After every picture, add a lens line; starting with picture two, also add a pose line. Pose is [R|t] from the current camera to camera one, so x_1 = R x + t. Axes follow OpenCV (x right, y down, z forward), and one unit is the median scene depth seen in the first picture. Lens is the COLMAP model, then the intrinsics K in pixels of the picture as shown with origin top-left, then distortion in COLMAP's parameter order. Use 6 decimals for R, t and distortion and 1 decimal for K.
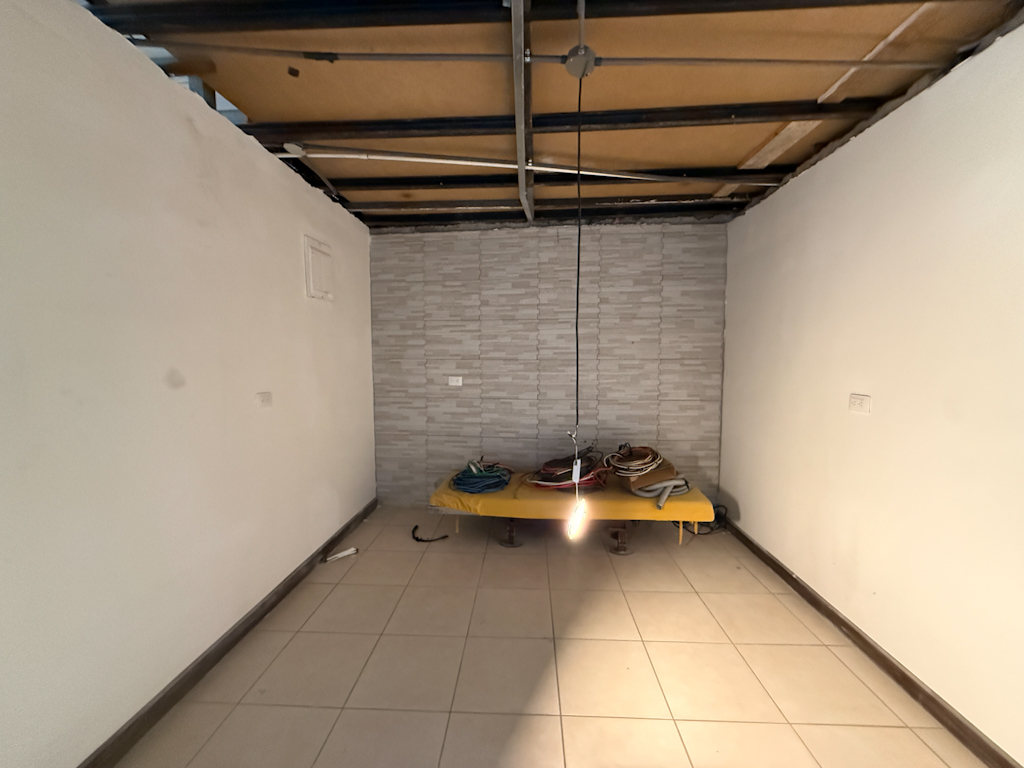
lens RADIAL K [[410.9, 0, 511.2], [0, 410.9, 385.7], [0, 0, 1]] dist [0.001154, 0.000037]
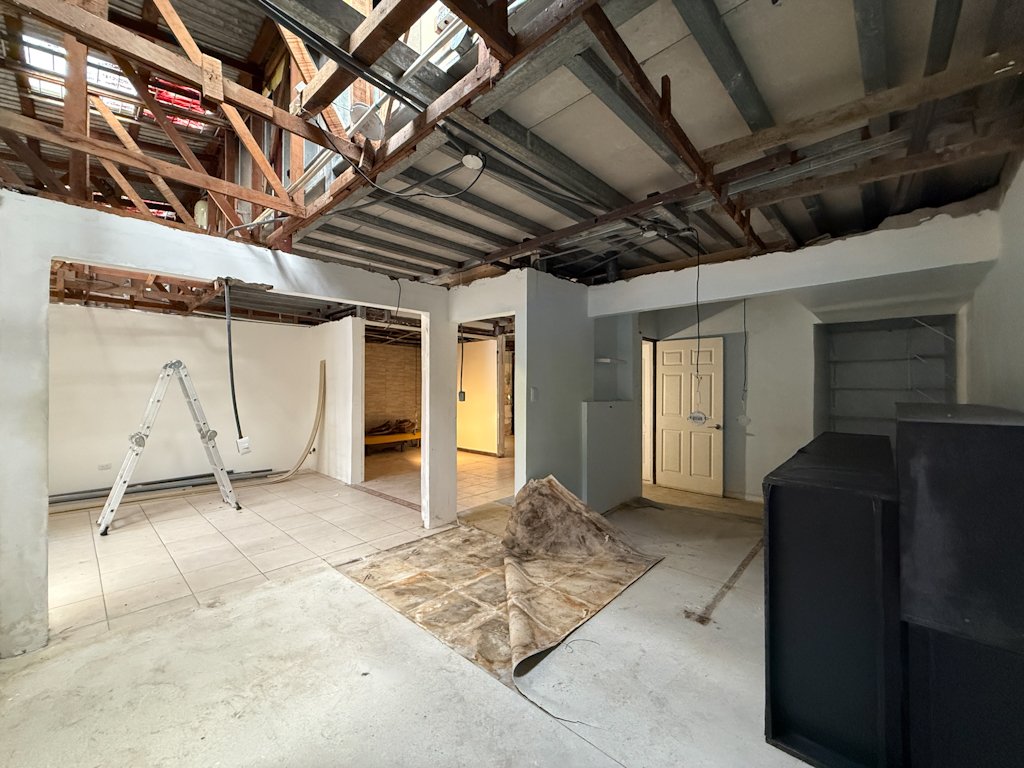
lens RADIAL K [[410.9, 0, 512.6], [0, 410.9, 385.0], [0, 0, 1]] dist [0.001154, 0.000037]
pose [[0.646835, -0.007789, 0.762590, -1.367459], [0.065756, 0.996794, -0.045594, 0.078648], [-0.759790, 0.079637, 0.645273, -1.470507]]
